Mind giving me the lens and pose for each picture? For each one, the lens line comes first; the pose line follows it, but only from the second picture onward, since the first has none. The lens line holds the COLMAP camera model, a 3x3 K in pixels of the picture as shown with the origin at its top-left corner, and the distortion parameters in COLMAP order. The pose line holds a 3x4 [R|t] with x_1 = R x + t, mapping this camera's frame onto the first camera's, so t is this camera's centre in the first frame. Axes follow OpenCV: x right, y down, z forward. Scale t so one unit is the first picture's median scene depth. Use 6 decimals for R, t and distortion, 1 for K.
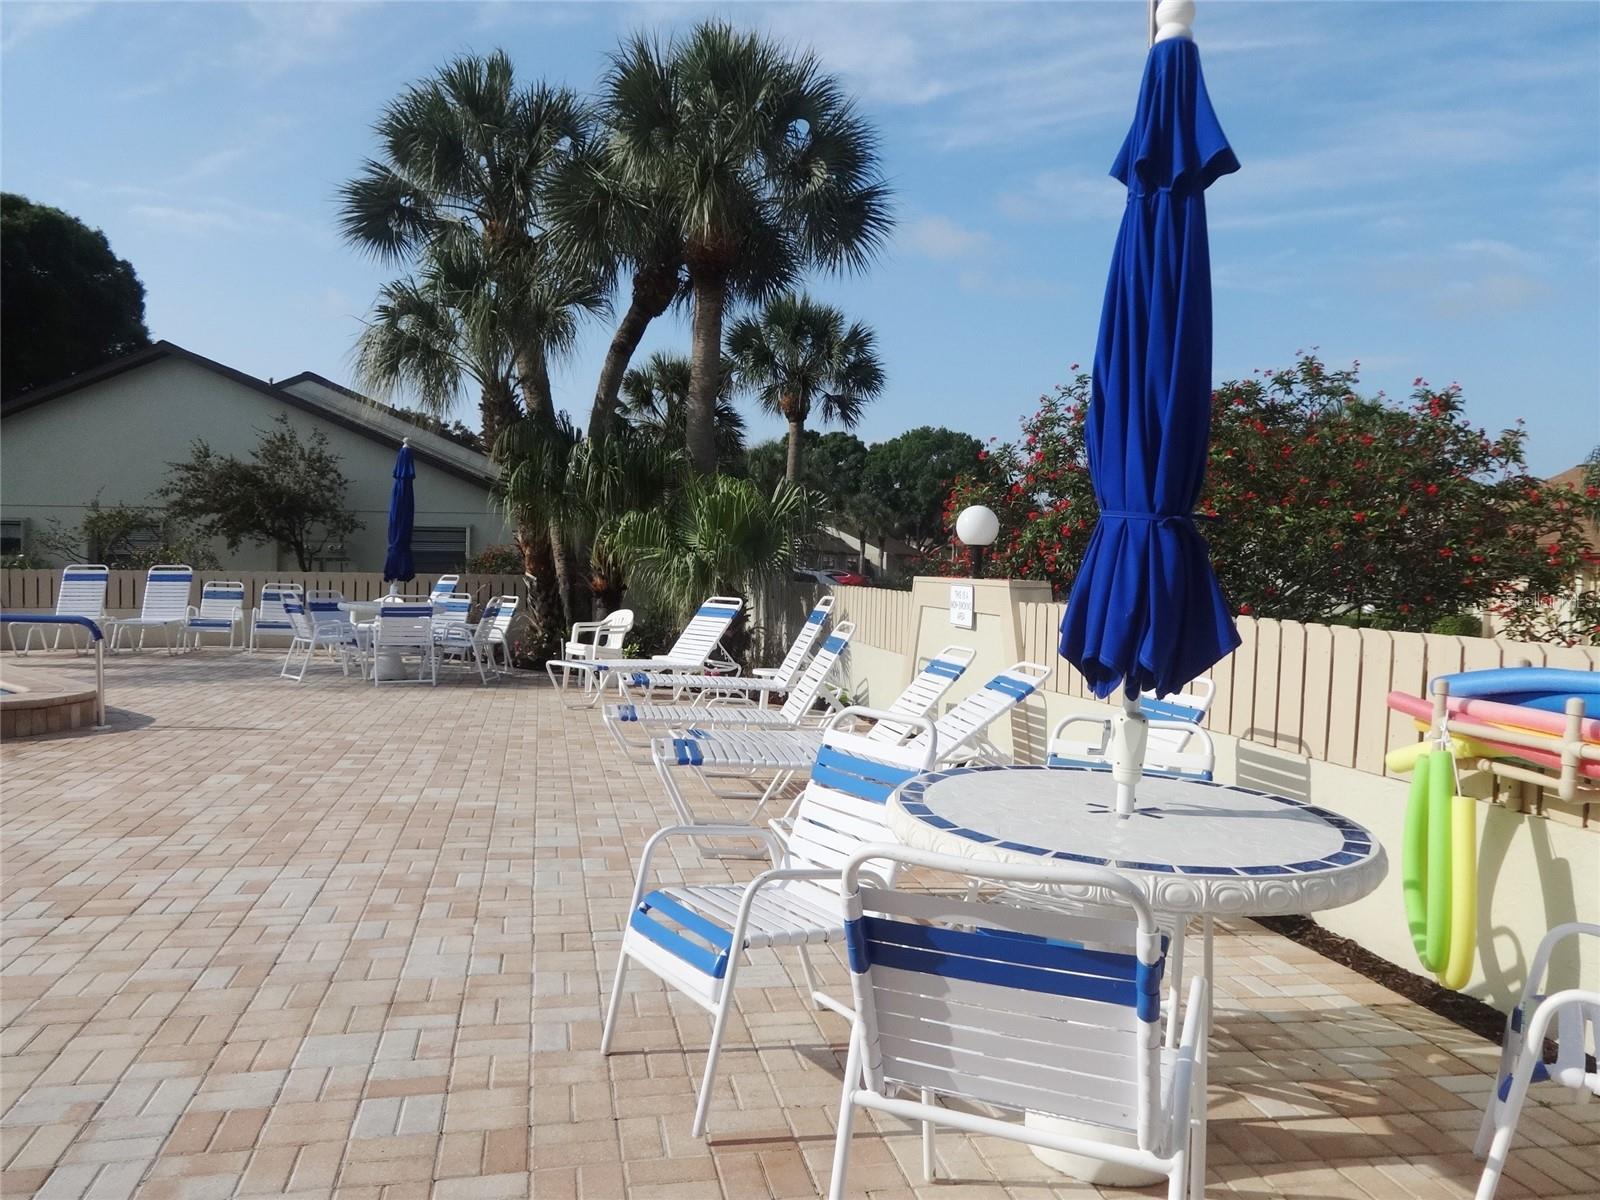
lens RADIAL K [[1159.6, 0, 800.0], [0, 1159.6, 600.0], [0, 0, 1]] dist [-0.001263, -0.001114]
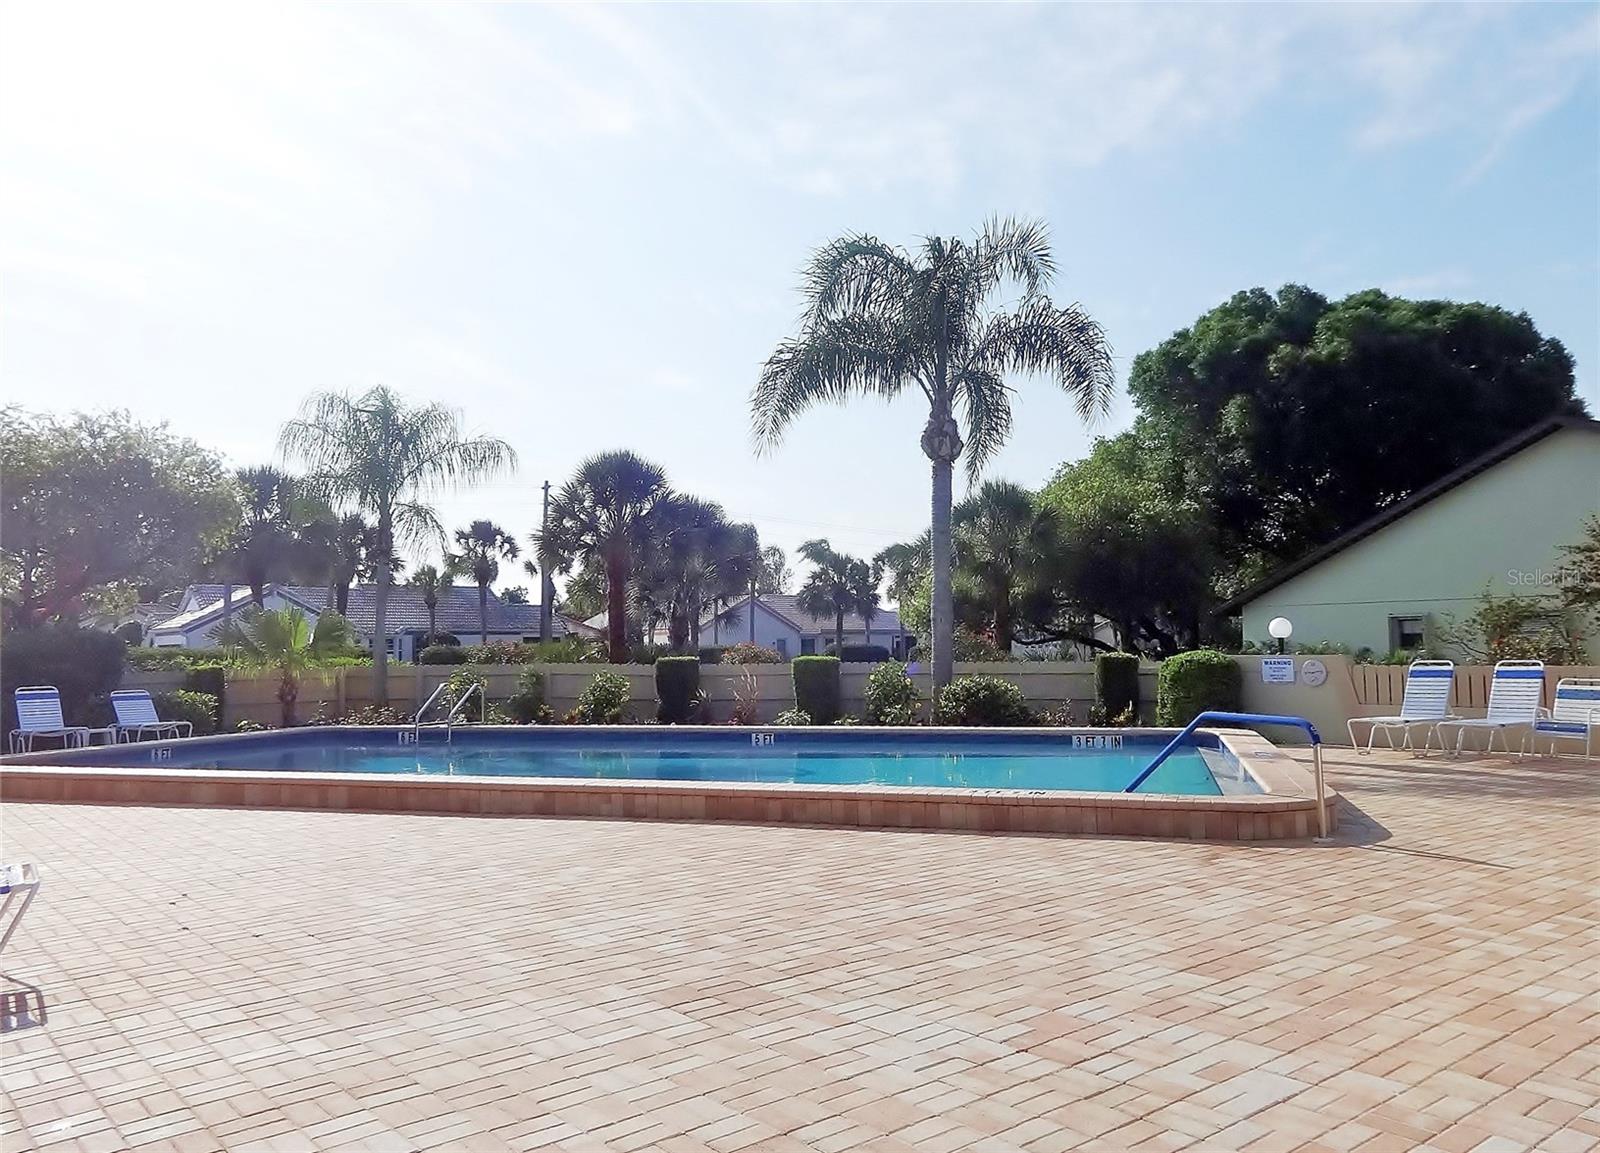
lens RADIAL K [[1235.7, 0, 800.0], [0, 1235.7, 576.5], [0, 0, 1]] dist [-0.029348, 0.002533]
pose [[0.468959, -0.066421, -0.880719, 0.080606], [-0.018978, 0.996180, -0.085235, -0.008118], [0.883016, 0.056686, 0.465907, 0.161127]]
